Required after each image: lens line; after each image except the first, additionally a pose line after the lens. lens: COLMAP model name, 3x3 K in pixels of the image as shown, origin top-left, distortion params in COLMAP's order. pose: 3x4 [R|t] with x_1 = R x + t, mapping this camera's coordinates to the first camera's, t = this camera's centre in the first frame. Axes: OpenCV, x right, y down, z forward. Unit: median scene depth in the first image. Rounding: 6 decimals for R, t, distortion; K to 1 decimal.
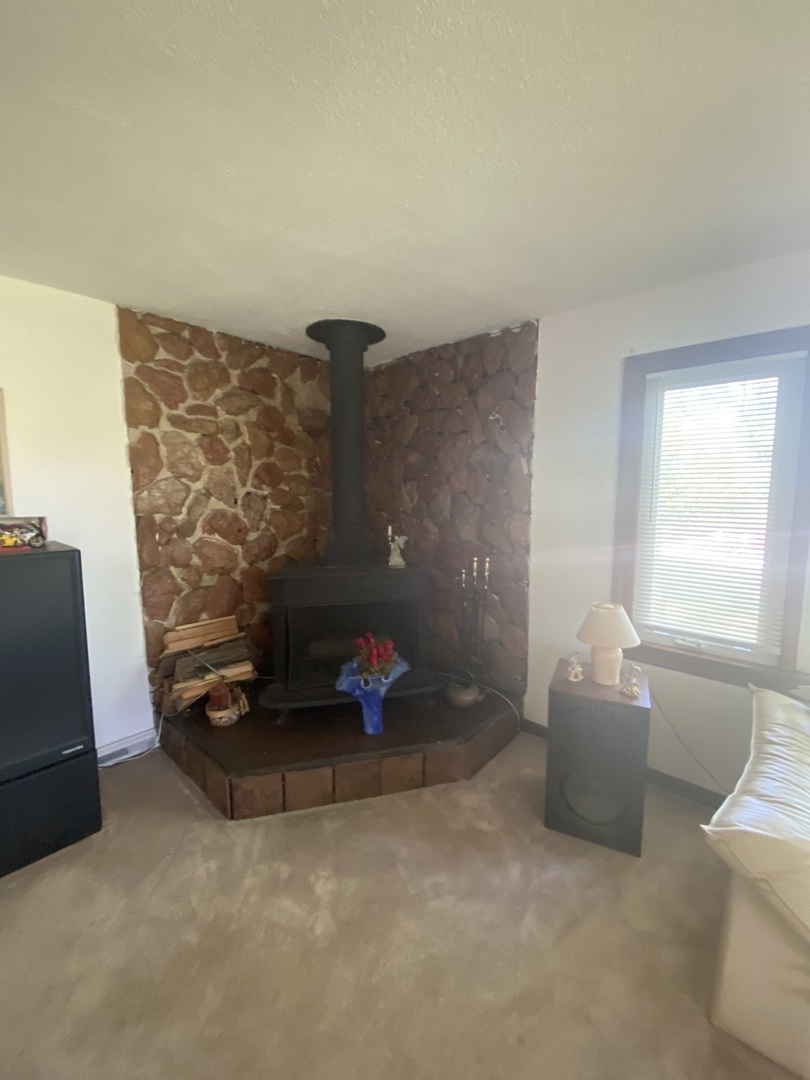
lens RADIAL K [[441.7, 0, 398.9], [0, 441.7, 537.7], [0, 0, 1]] dist [0.001545, -0.000072]
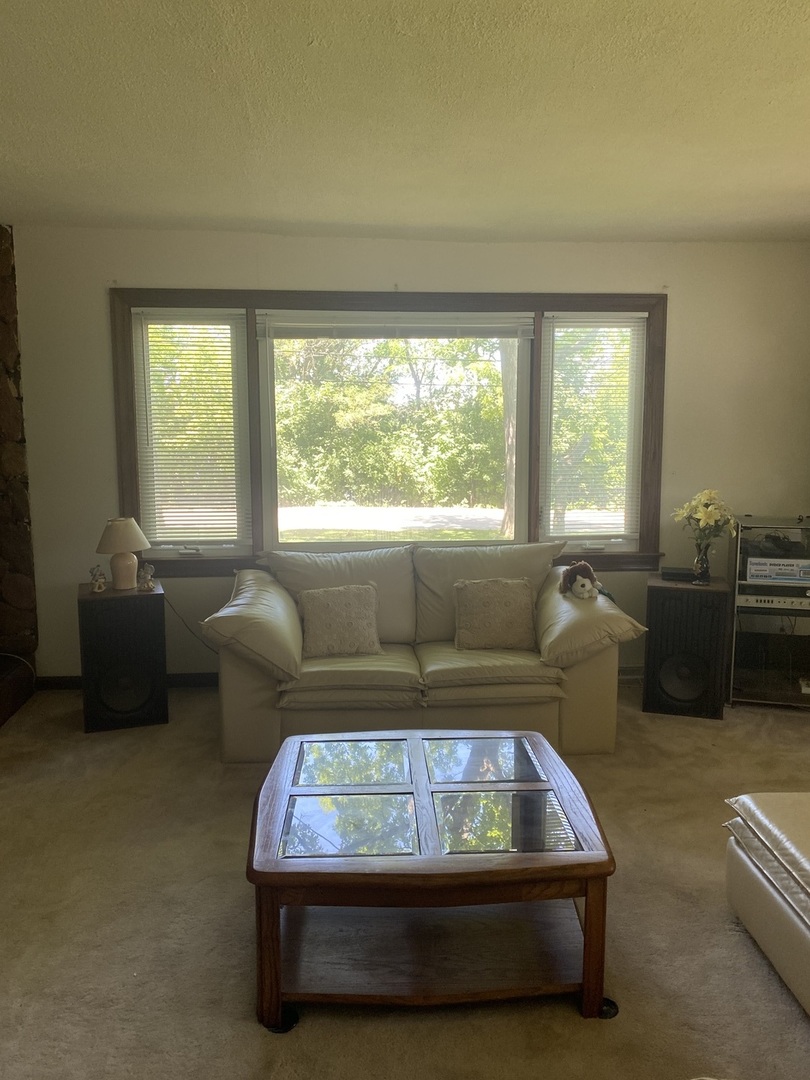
lens RADIAL K [[856.4, 0, 402.8], [0, 856.4, 533.1], [0, 0, 1]] dist [0.036286, -0.000835]
pose [[0.697742, -0.104382, 0.708704, -0.519300], [0.081266, 0.994474, 0.066463, 0.092026], [-0.711725, 0.011219, 0.702369, -0.936125]]
